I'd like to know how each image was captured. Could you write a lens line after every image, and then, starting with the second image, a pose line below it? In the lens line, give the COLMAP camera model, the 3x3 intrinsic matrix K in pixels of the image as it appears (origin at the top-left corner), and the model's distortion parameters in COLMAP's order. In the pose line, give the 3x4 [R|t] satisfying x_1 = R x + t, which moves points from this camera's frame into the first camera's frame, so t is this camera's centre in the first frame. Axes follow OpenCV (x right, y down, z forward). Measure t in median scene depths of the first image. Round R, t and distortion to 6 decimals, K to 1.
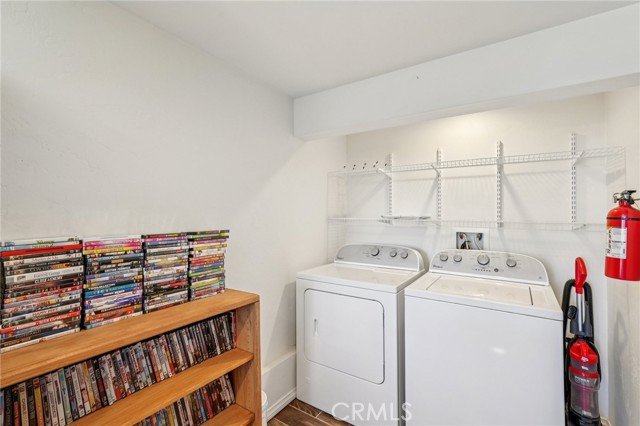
lens RADIAL K [[283.1, 0, 318.5], [0, 283.1, 211.1], [0, 0, 1]] dist [-0.012563, 0.003737]
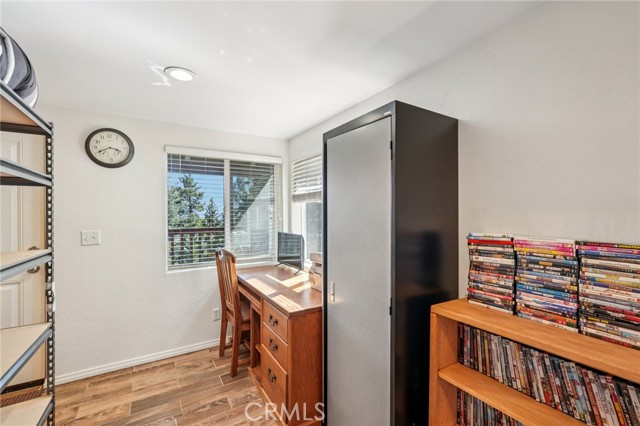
lens RADIAL K [[283.1, 0, 320.4], [0, 283.1, 215.4], [0, 0, 1]] dist [-0.012563, 0.003737]
pose [[-0.421790, 0.008867, -0.906650, 0.523379], [0.011653, 0.999923, 0.004358, -0.004820], [0.906618, -0.008727, -0.421861, 0.716393]]
